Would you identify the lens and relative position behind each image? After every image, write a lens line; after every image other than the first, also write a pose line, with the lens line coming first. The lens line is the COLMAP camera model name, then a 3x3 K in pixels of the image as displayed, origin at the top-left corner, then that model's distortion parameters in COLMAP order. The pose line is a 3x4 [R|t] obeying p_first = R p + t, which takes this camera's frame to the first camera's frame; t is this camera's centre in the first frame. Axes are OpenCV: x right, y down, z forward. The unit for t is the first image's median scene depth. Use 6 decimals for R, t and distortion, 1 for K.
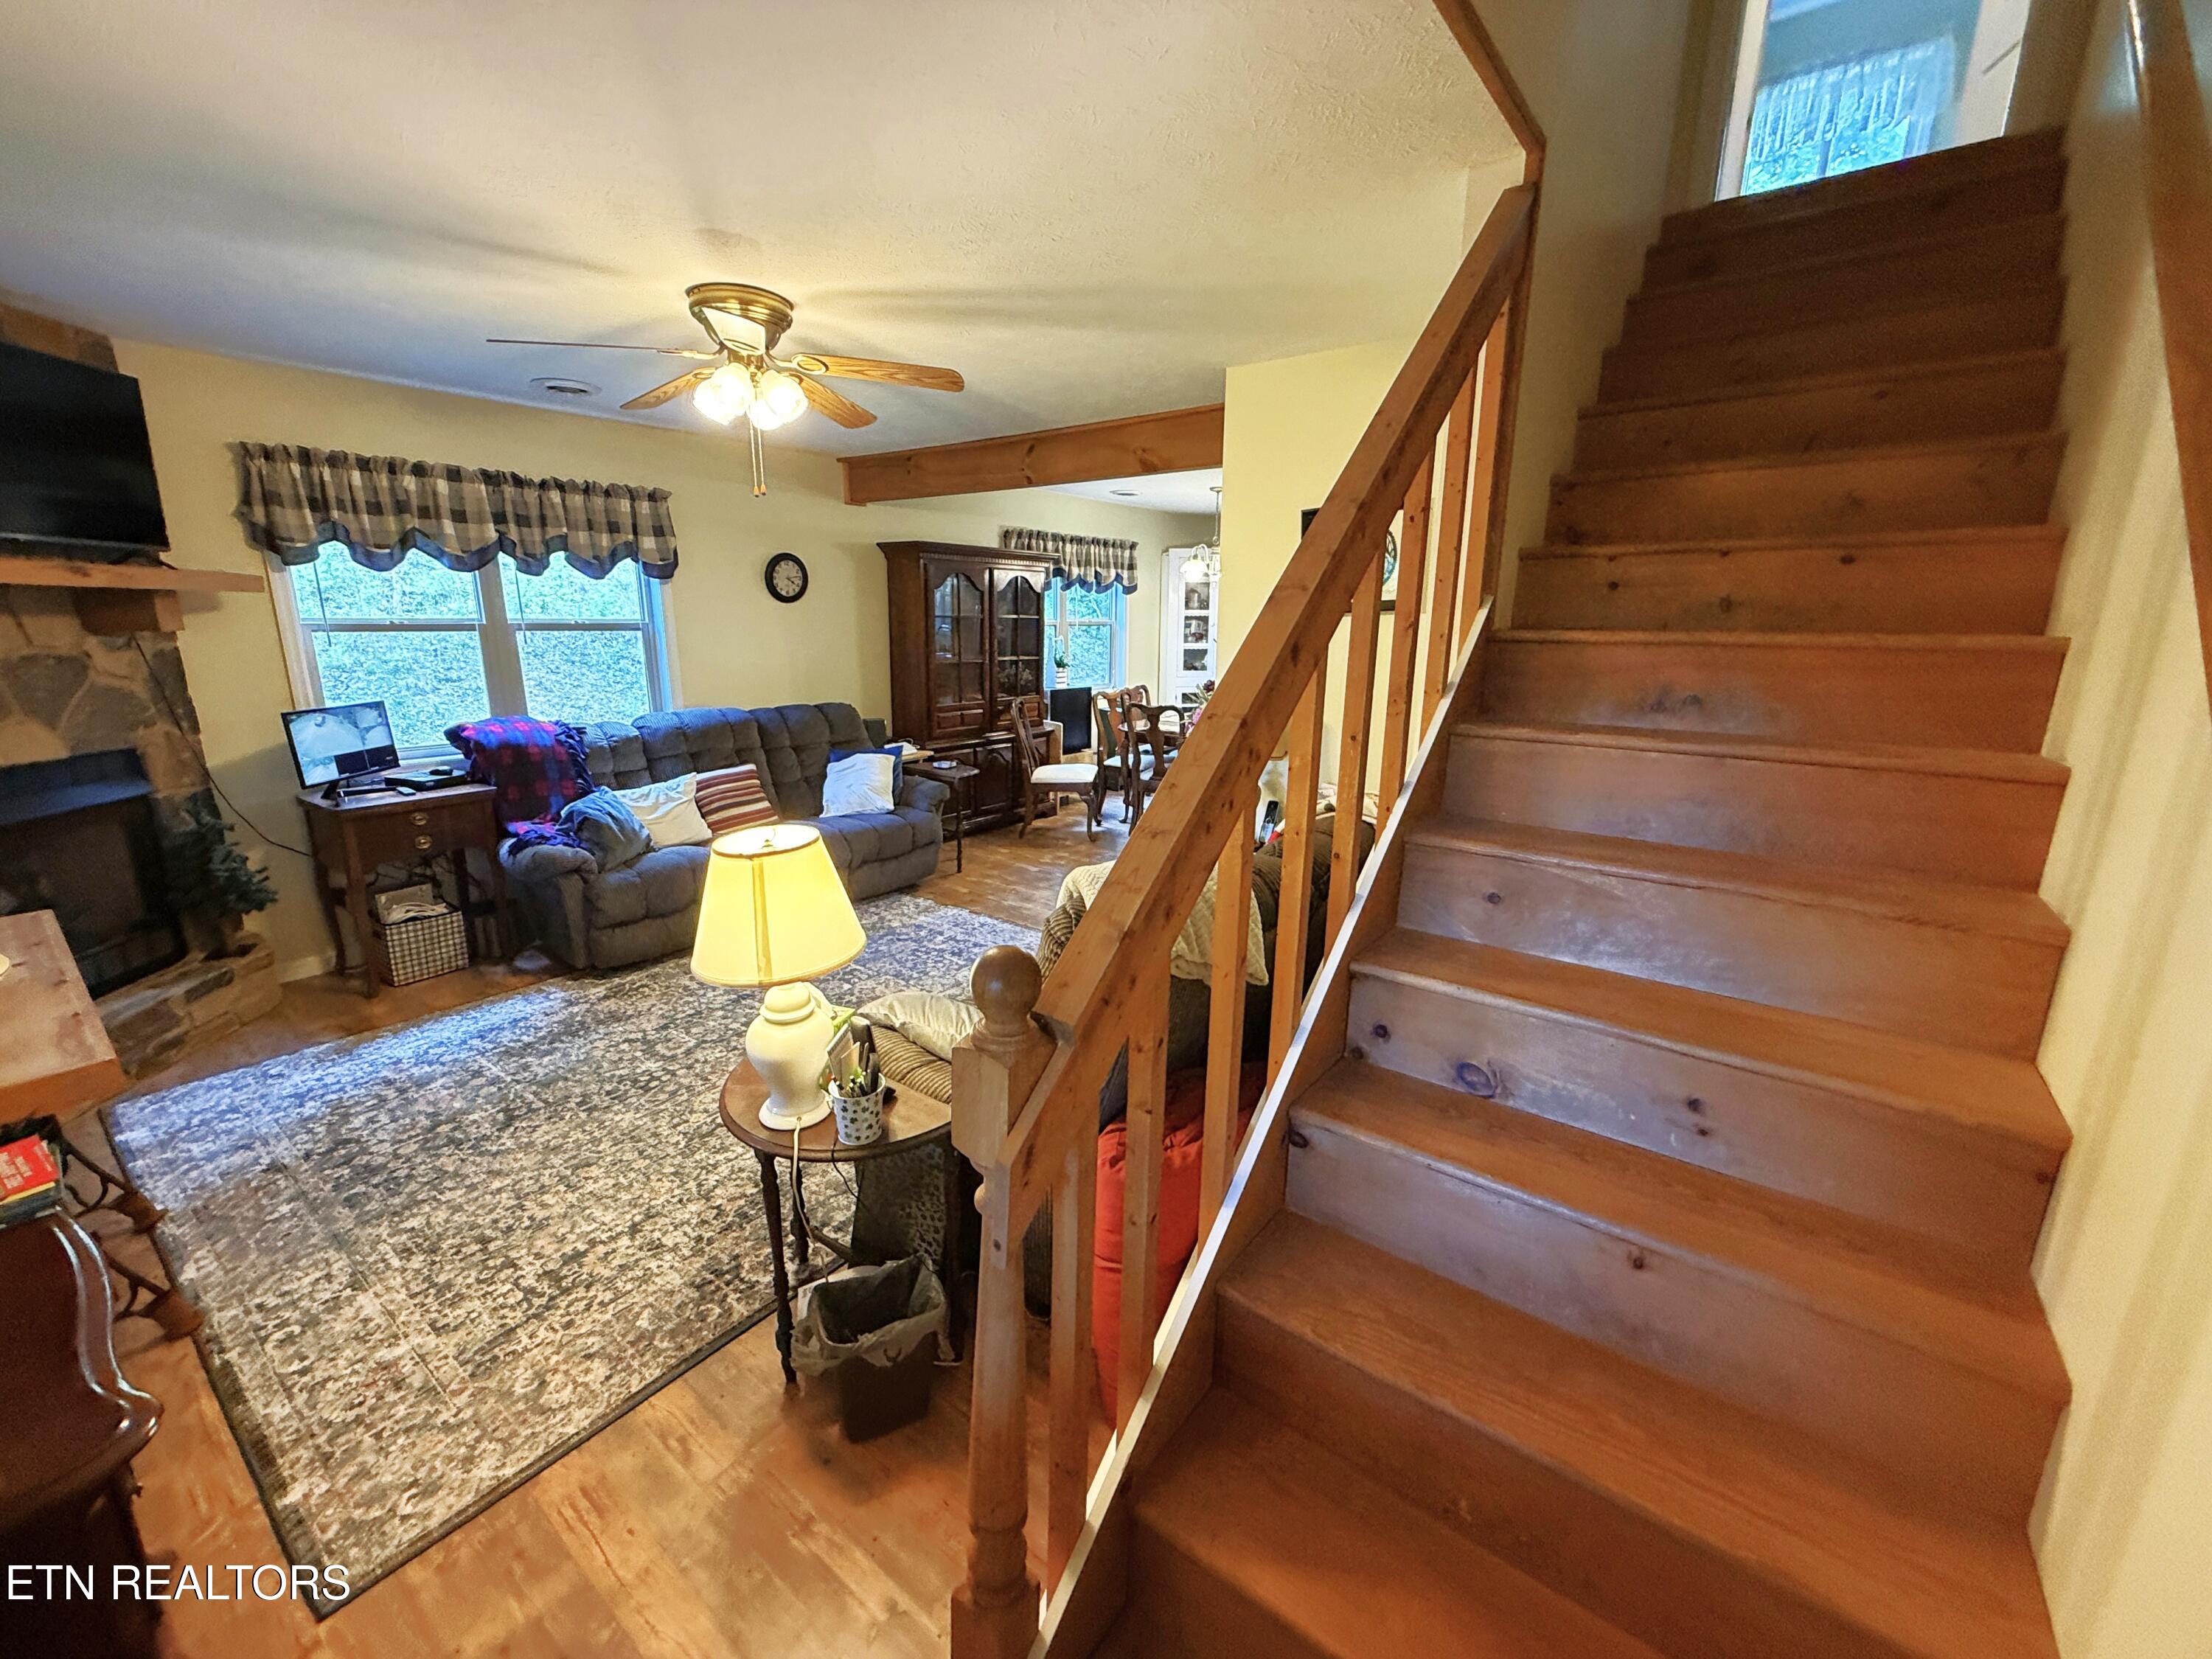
lens RADIAL K [[889.8, 0, 1100.3], [0, 889.8, 828.0], [0, 0, 1]] dist [0.000501, 0.000183]
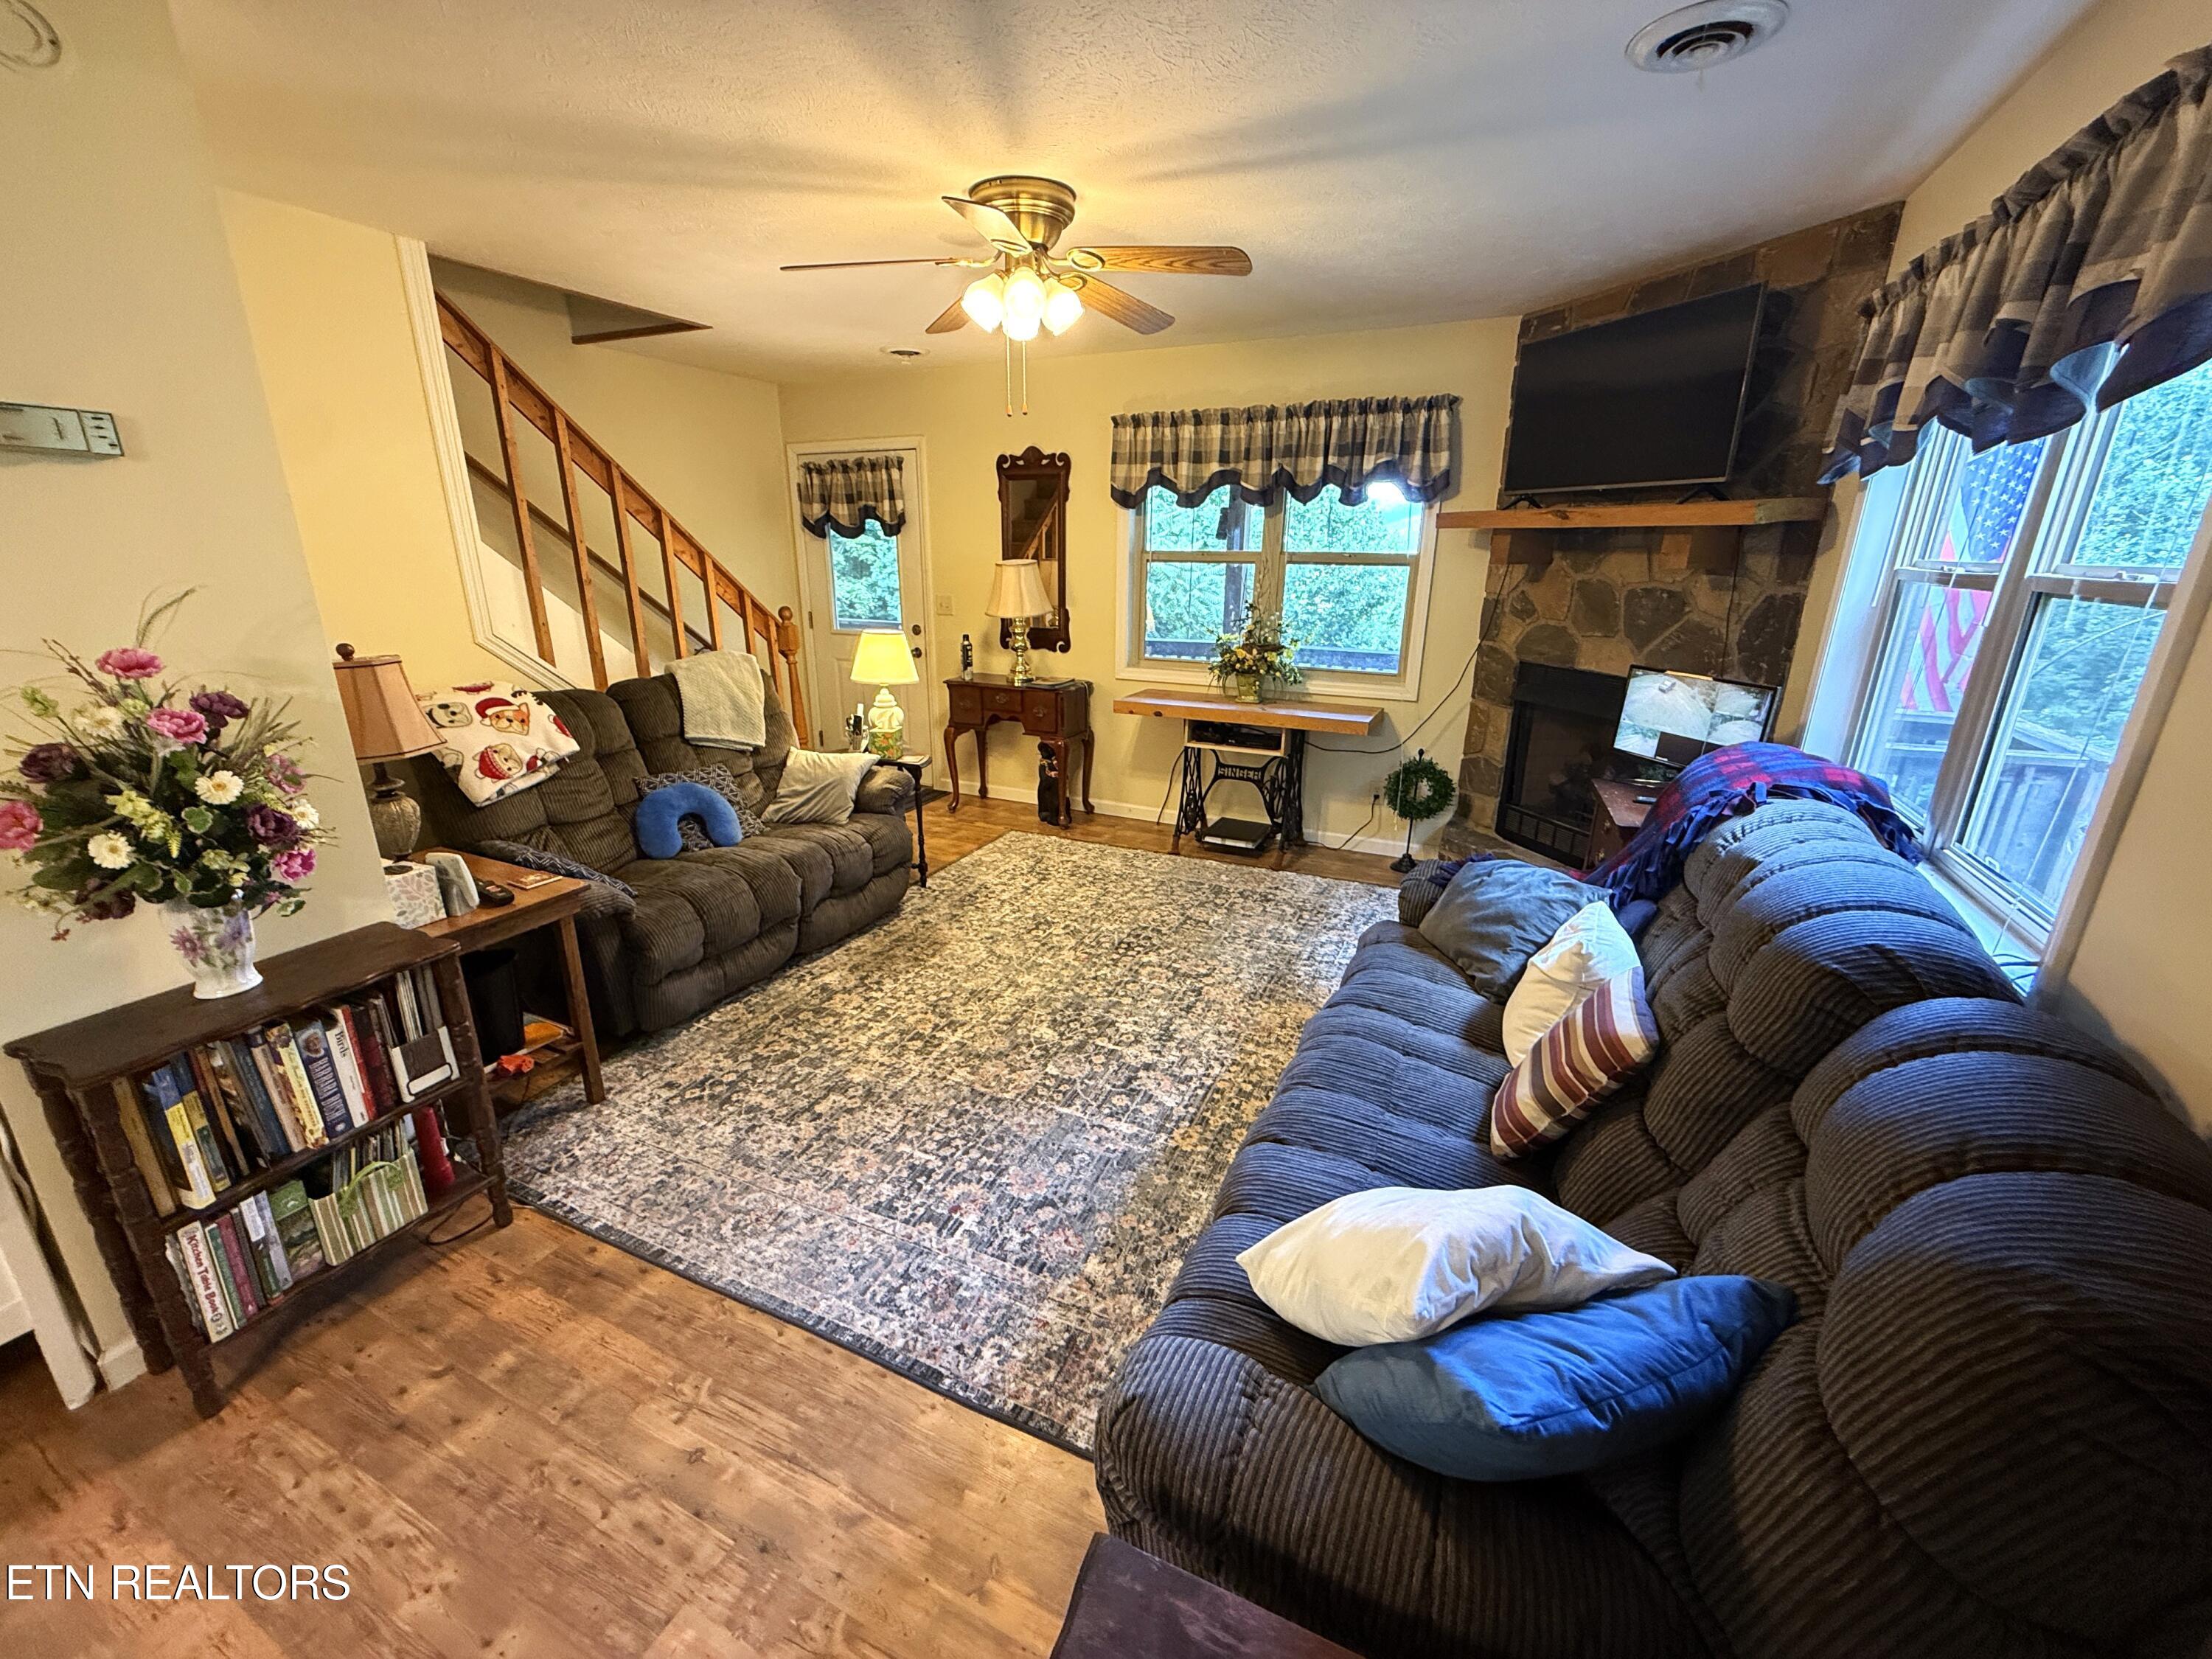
lens RADIAL K [[889.8, 0, 1100.3], [0, 889.8, 828.0], [0, 0, 1]] dist [0.000501, 0.000183]
pose [[-0.977687, 0.050364, -0.203938, -0.206040], [-0.062488, 0.857157, 0.511250, -0.398995], [0.200555, 0.512587, -0.834885, 1.671884]]
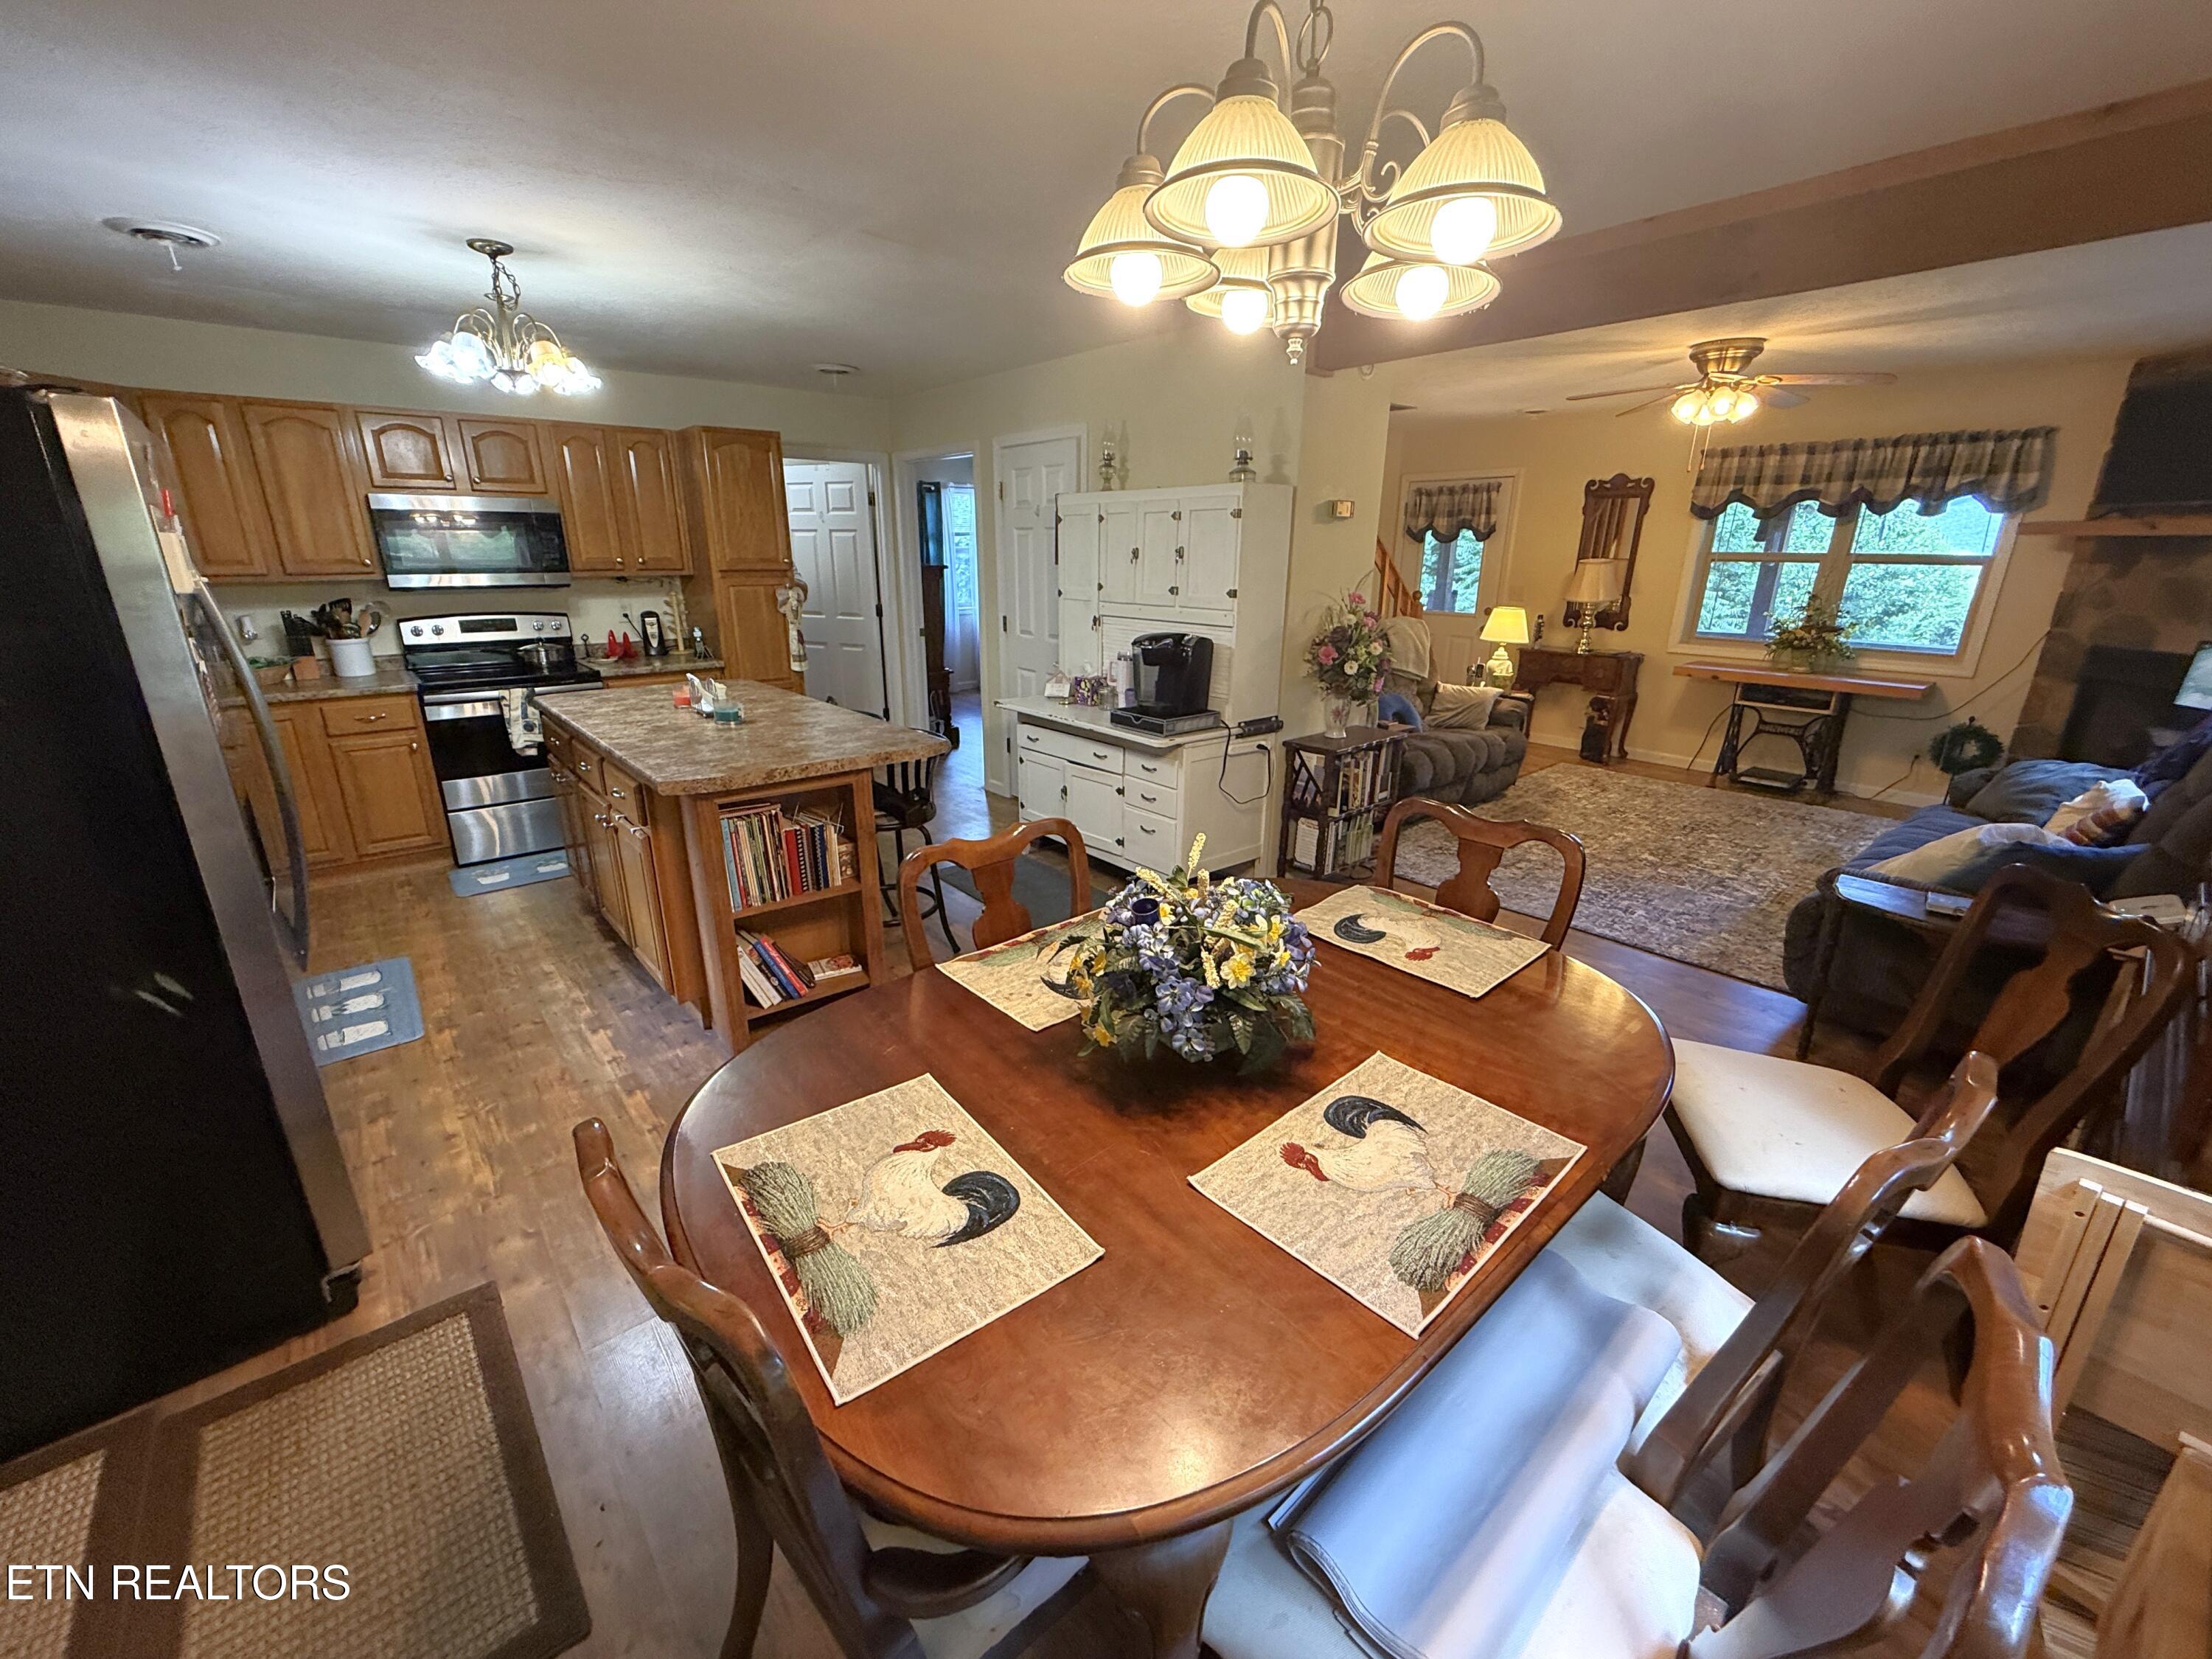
lens RADIAL K [[895.8, 0, 1091.5], [0, 895.8, 828.2], [0, 0, 1]] dist [0.001388, -0.000264]
pose [[-0.978213, -0.072814, 0.194415, 0.251497], [0.038878, 0.855656, 0.516083, -0.567107], [-0.203930, 0.512398, -0.834183, 2.341939]]
